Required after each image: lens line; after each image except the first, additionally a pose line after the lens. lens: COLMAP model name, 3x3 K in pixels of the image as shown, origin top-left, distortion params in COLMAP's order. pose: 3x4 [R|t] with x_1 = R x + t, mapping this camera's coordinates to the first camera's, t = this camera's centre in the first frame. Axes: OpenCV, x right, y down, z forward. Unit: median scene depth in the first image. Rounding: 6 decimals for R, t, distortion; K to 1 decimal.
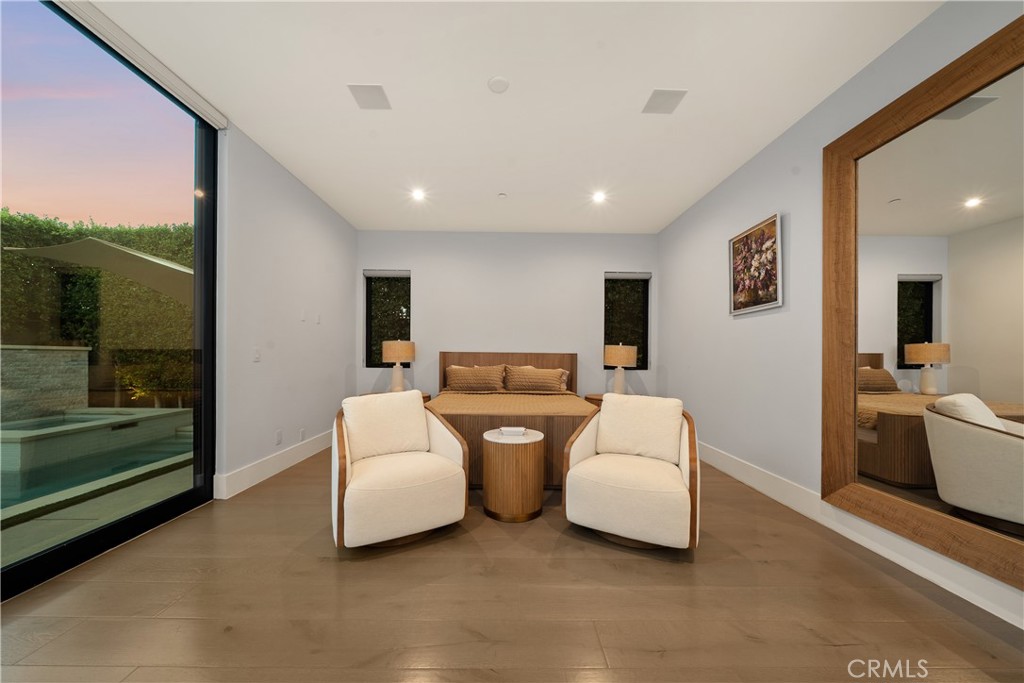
lens RADIAL K [[351.9, 0, 511.1], [0, 351.9, 358.6], [0, 0, 1]] dist [-0.008780, 0.000332]
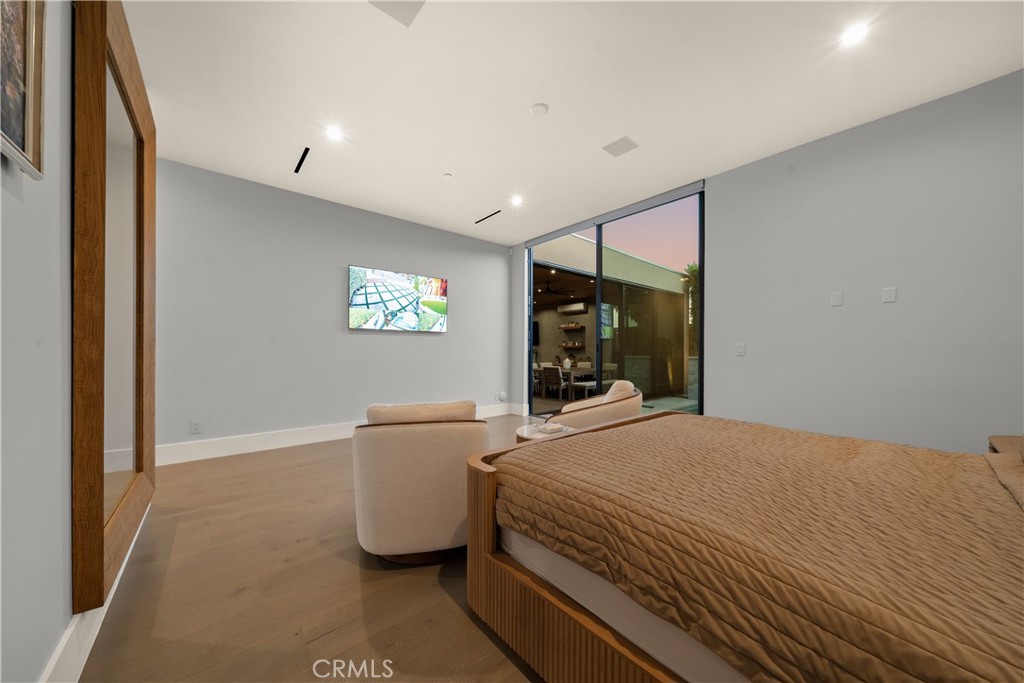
lens RADIAL K [[351.9, 0, 514.4], [0, 351.9, 349.0], [0, 0, 1]] dist [-0.008780, 0.000332]
pose [[-0.766644, -0.008030, -0.642022, 0.539085], [-0.006709, 0.999967, -0.004497, -0.005347], [0.642037, 0.000860, -0.766673, 1.324171]]
